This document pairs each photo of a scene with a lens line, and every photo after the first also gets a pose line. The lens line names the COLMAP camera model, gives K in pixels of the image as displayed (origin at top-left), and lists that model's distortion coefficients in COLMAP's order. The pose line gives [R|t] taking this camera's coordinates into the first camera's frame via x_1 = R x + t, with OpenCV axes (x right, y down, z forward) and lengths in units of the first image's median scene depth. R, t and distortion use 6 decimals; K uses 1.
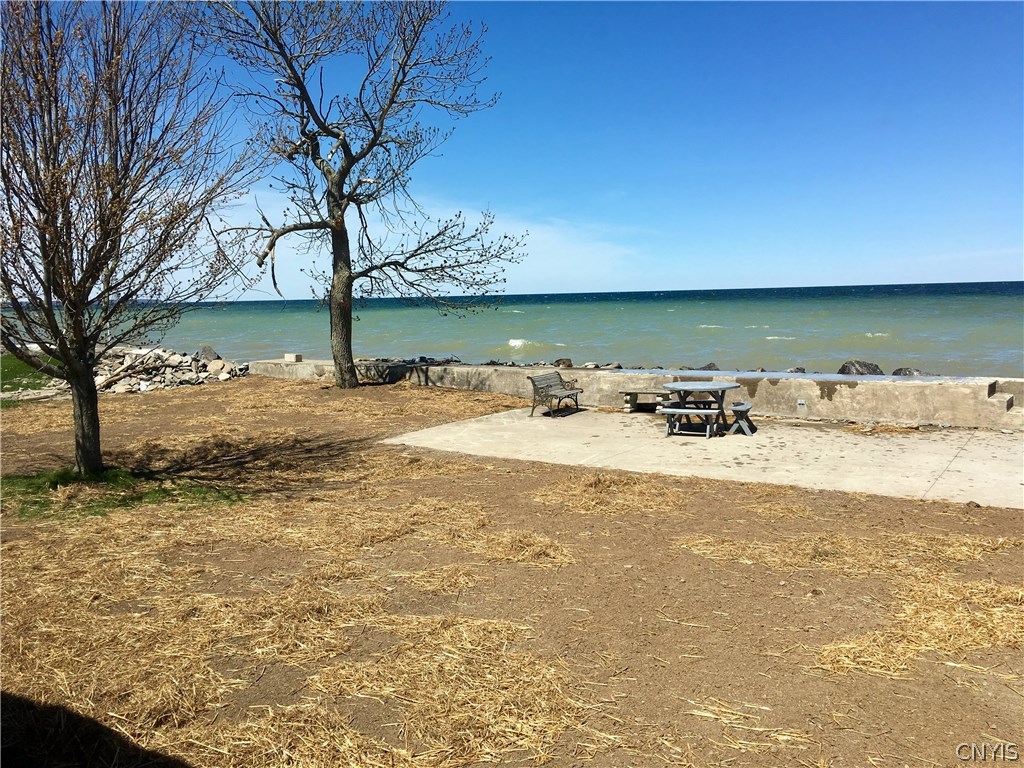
lens RADIAL K [[867.8, 0, 511.3], [0, 867.8, 375.0], [0, 0, 1]] dist [0.086589, -0.118473]
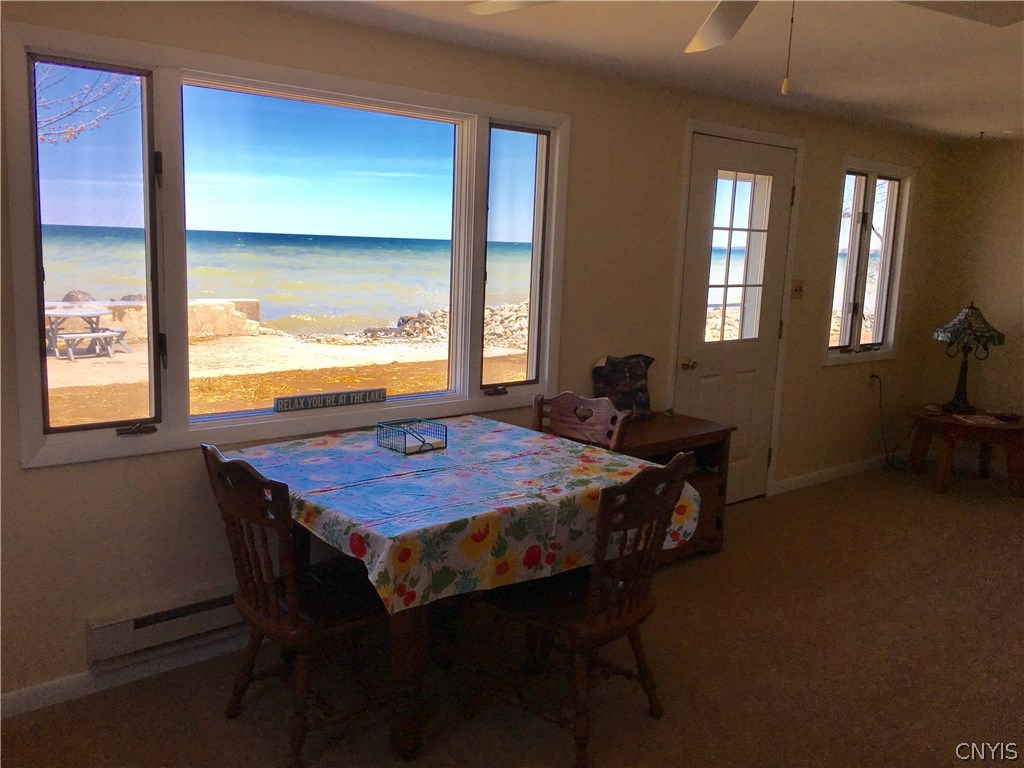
lens RADIAL K [[867.8, 0, 511.3], [0, 867.8, 375.0], [0, 0, 1]] dist [0.086589, -0.118473]
pose [[0.296245, -0.112470, 0.948467, -0.605179], [0.046911, 0.993557, 0.103165, 0.001832], [-0.953959, 0.013931, 0.299612, 0.153154]]
